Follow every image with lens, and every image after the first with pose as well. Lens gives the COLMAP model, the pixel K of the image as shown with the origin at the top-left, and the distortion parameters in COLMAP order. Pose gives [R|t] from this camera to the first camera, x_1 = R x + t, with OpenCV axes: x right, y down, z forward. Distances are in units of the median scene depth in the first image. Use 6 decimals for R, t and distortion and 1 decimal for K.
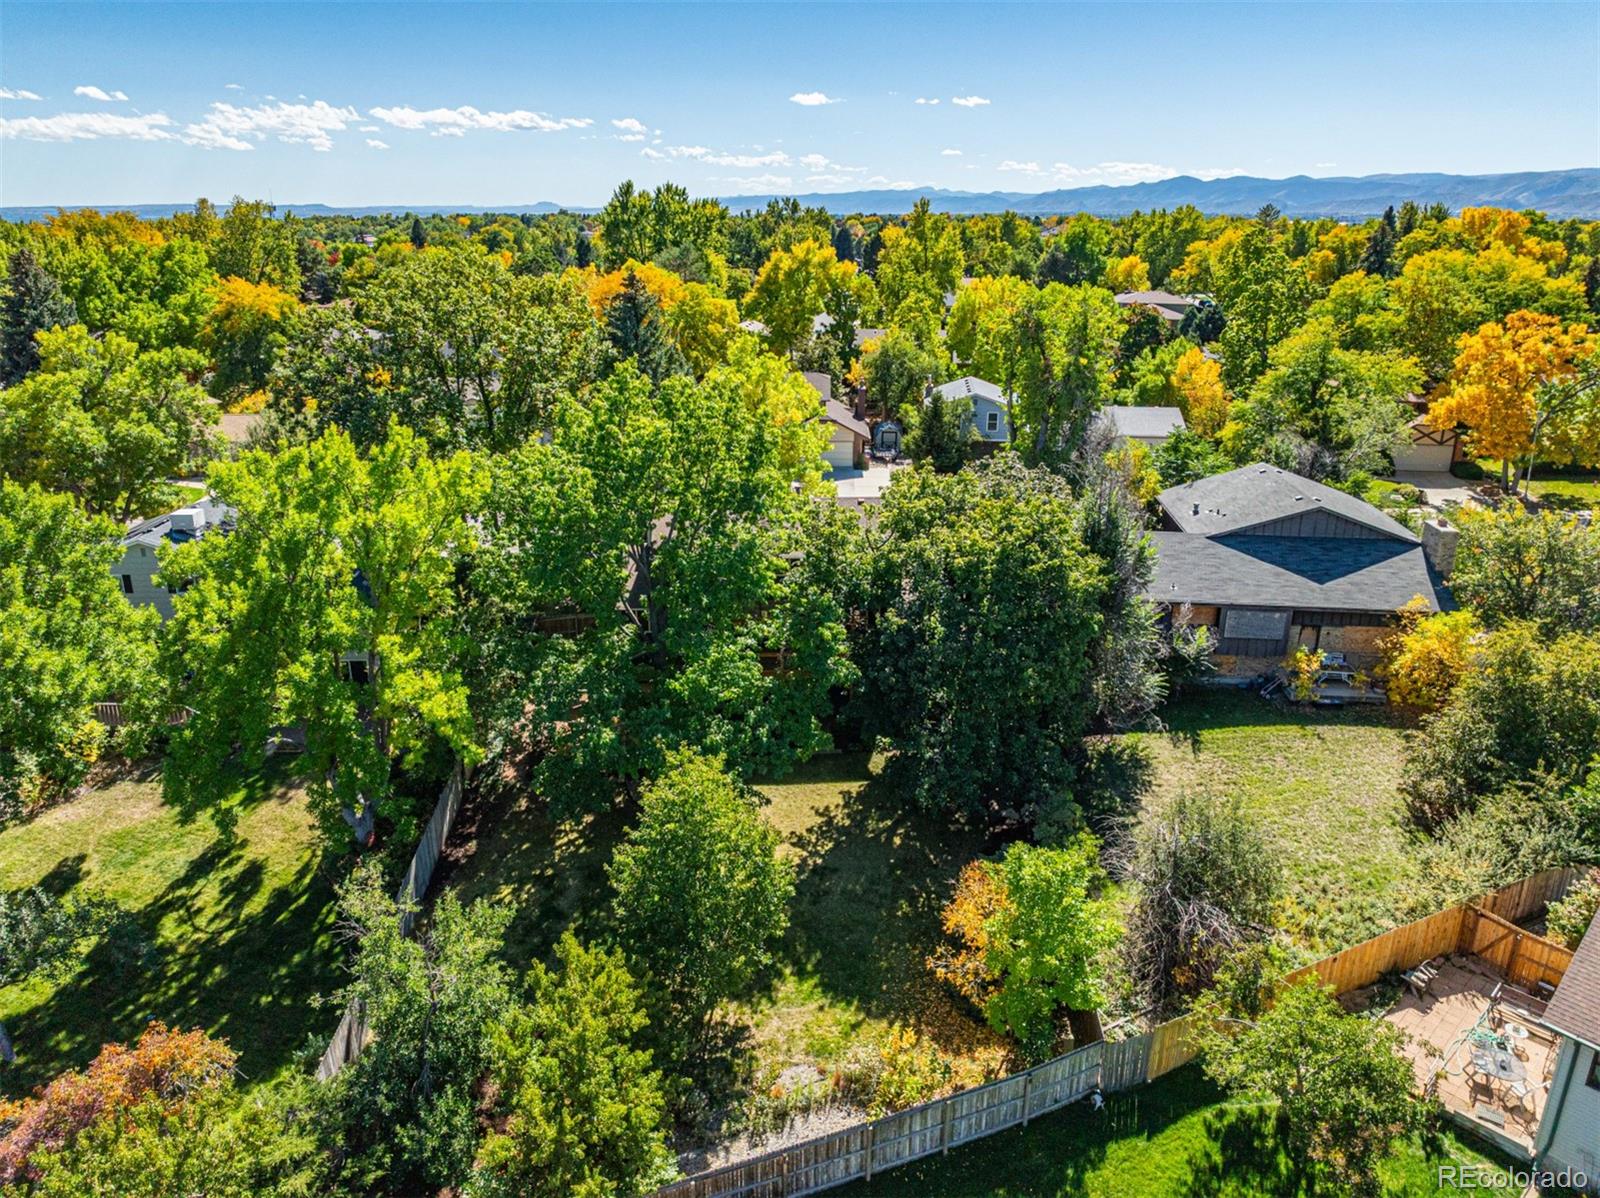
lens RADIAL K [[1129.8, 0, 800.0], [0, 1129.8, 599.0], [0, 0, 1]] dist [-0.042207, 0.000334]
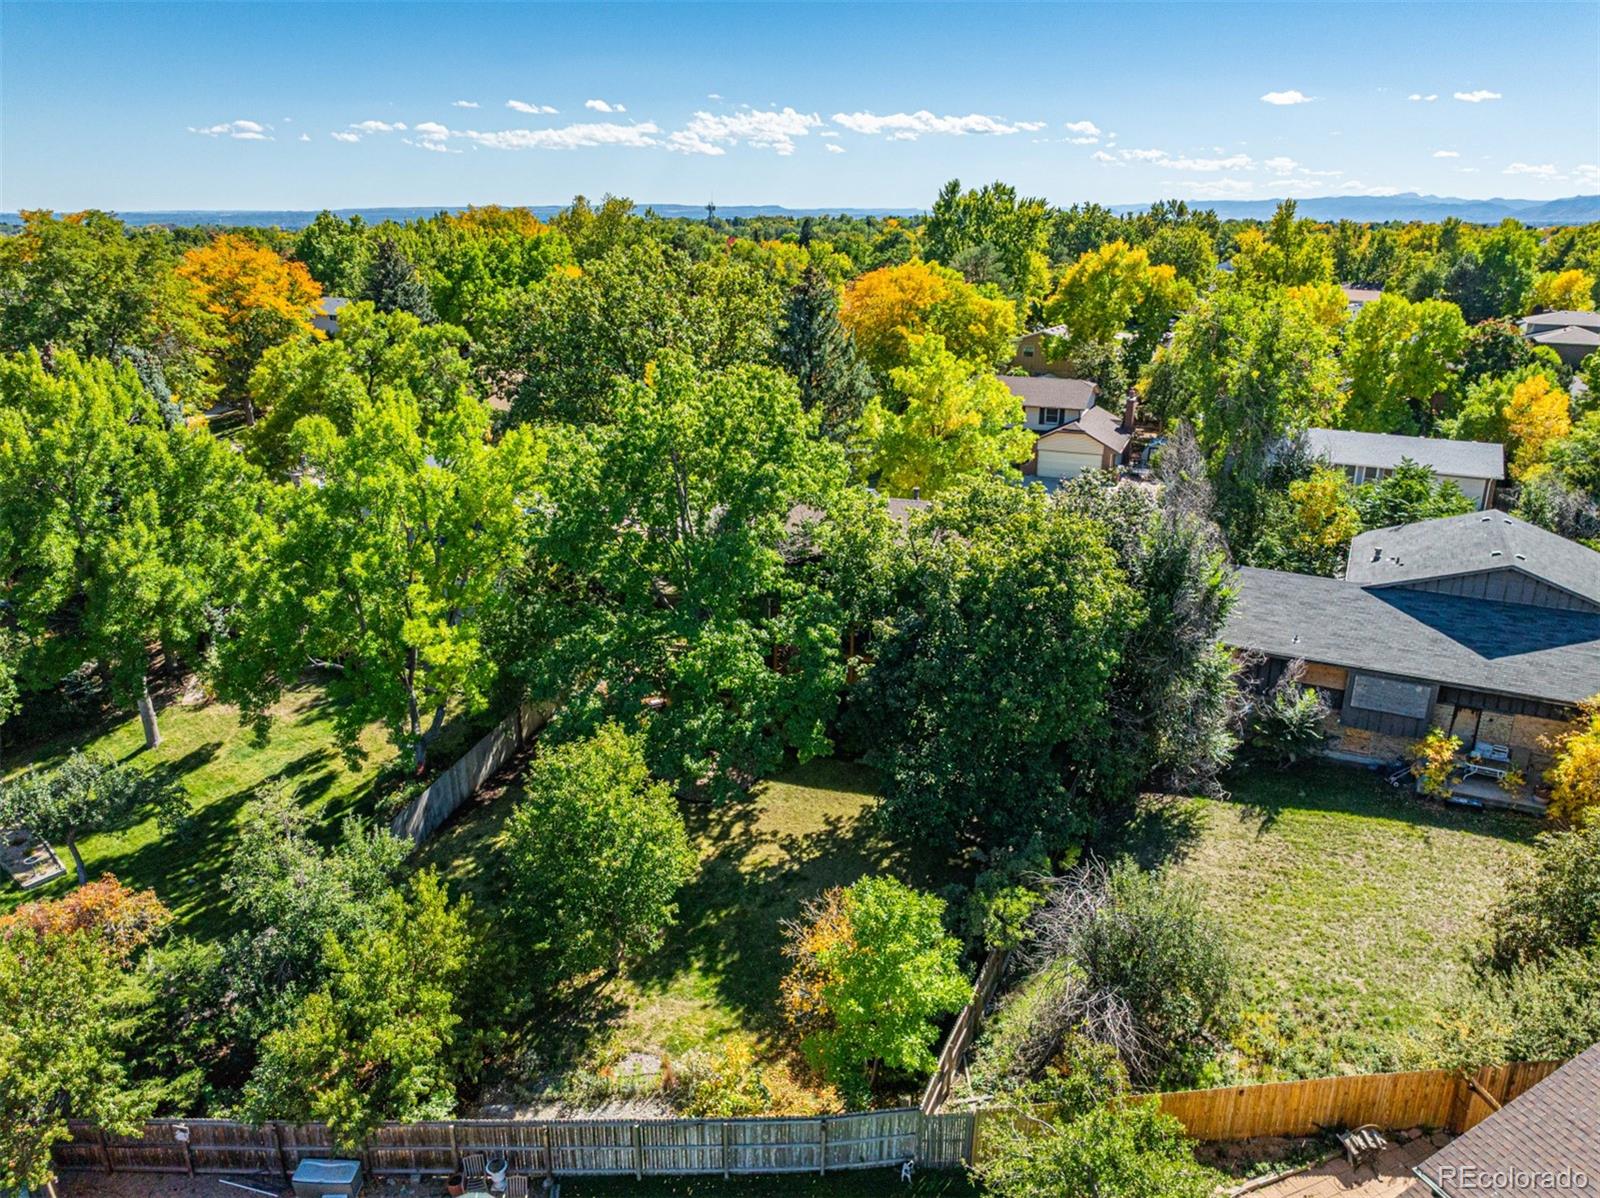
lens RADIAL K [[1147.0, 0, 800.0], [0, 1147.0, 599.0], [0, 0, 1]] dist [-0.057685, 0.026946]
pose [[0.933527, 0.114731, -0.339652, 0.334693], [-0.117198, 0.993019, 0.013314, -0.010708], [0.338809, 0.027378, 0.940457, 0.071350]]
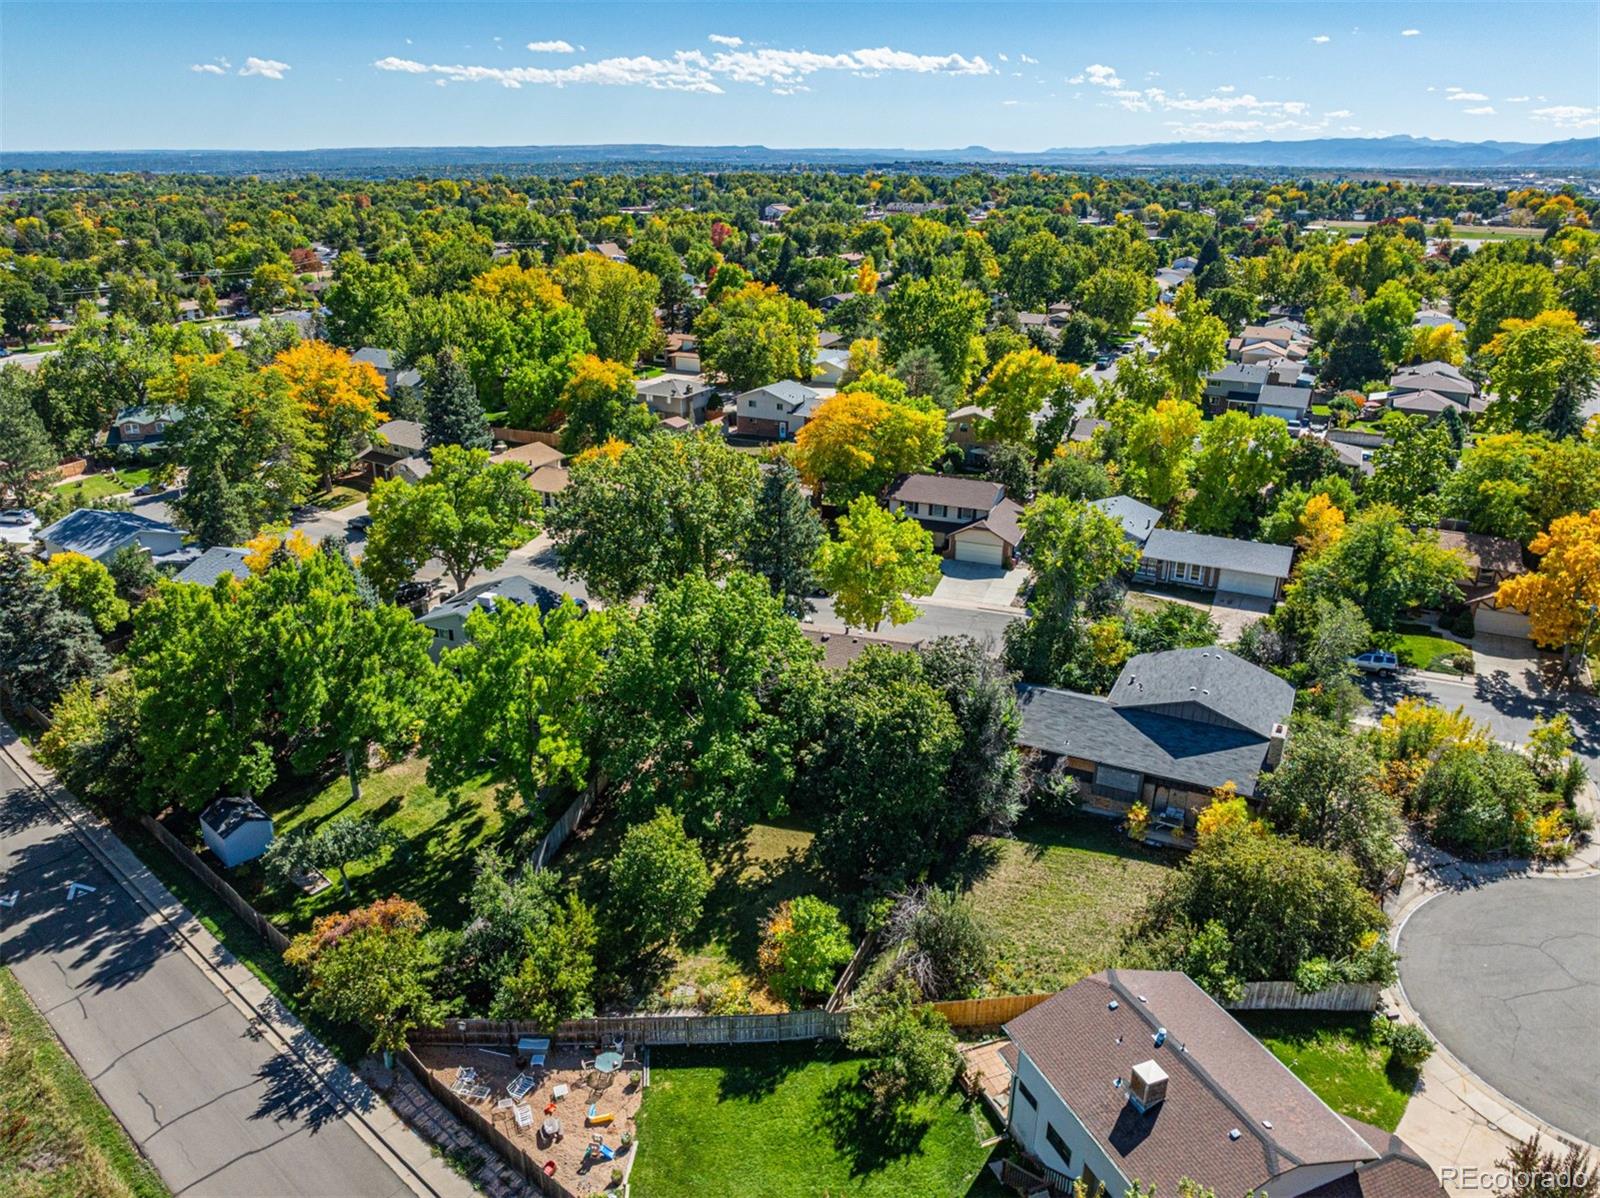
lens RADIAL K [[1150.1, 0, 800.0], [0, 1150.1, 599.0], [0, 0, 1]] dist [-0.042954, 0.005176]
pose [[0.938014, 0.127959, -0.322113, 0.570468], [-0.115814, 0.991653, 0.056676, -0.291135], [0.326676, -0.015857, 0.945003, -0.603556]]
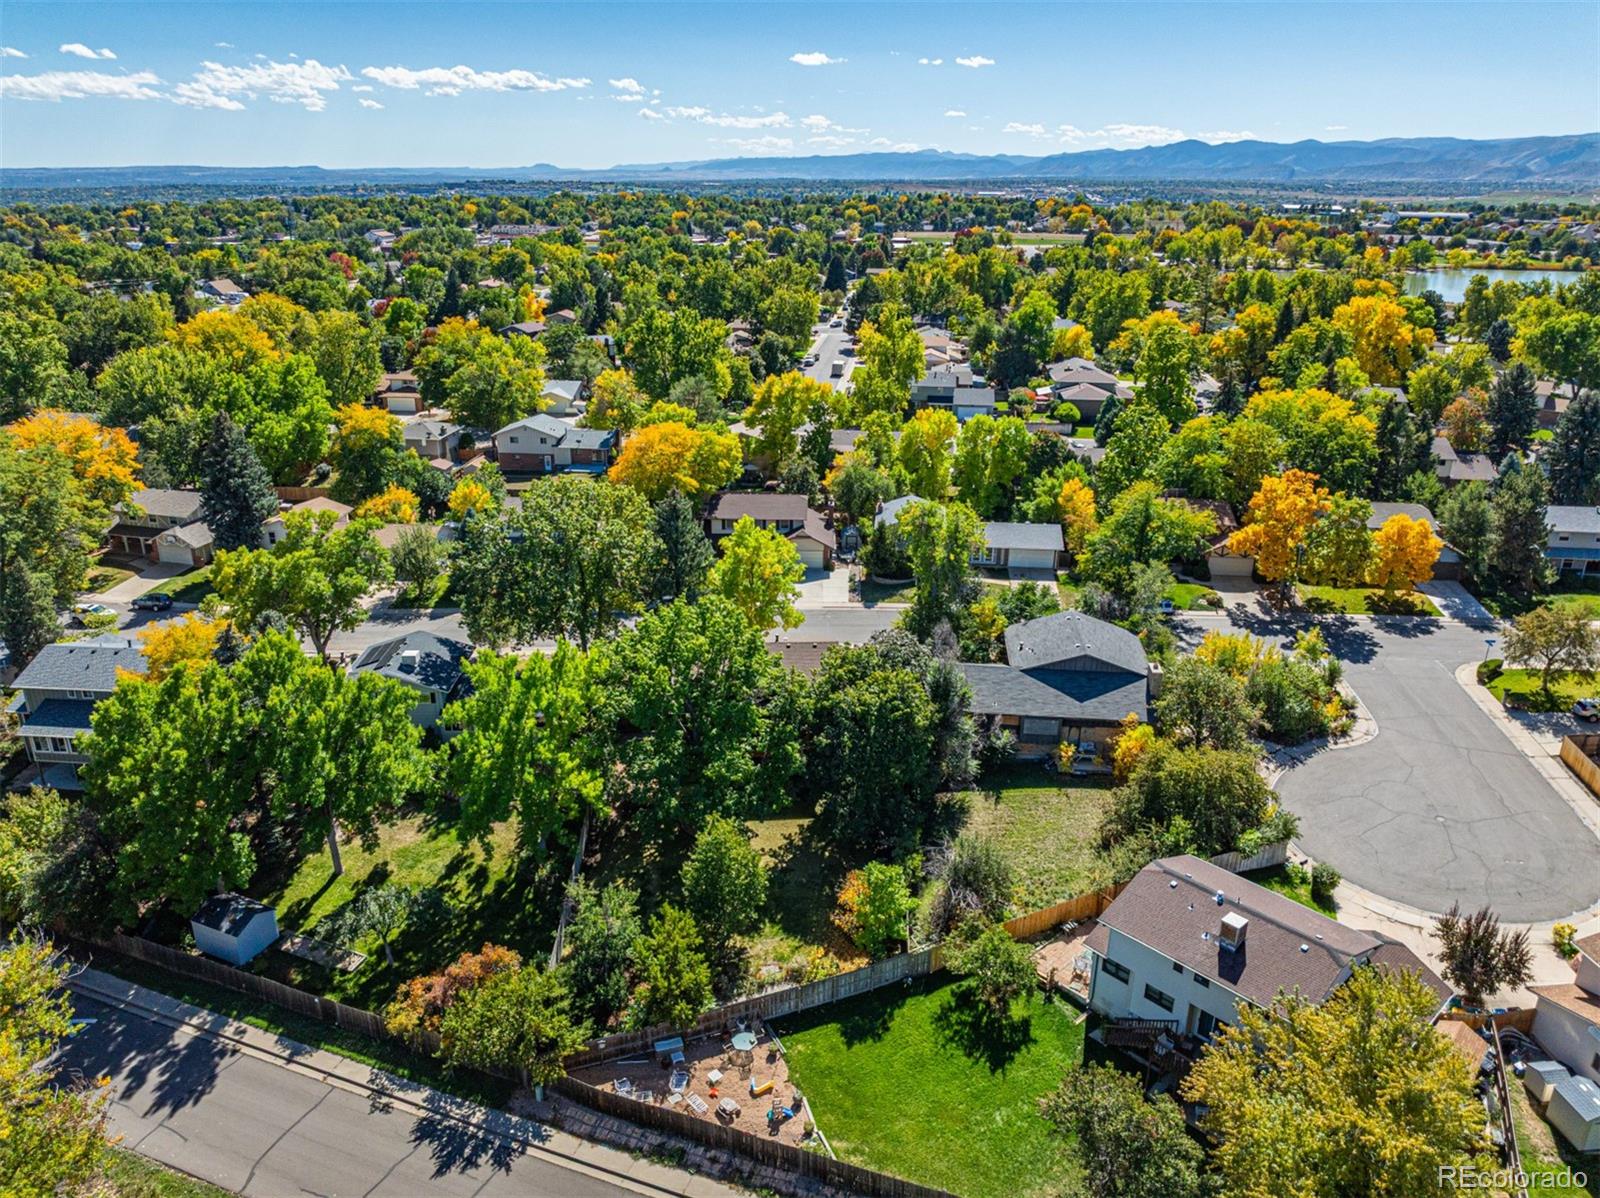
lens RADIAL K [[1137.7, 0, 800.0], [0, 1137.7, 599.0], [0, 0, 1]] dist [-0.039544, -0.002924]
pose [[0.999997, 0.002588, 0.000080, 0.042991], [-0.002590, 0.999618, 0.027517, -0.269462], [-0.000009, -0.027517, 0.999621, -0.900239]]
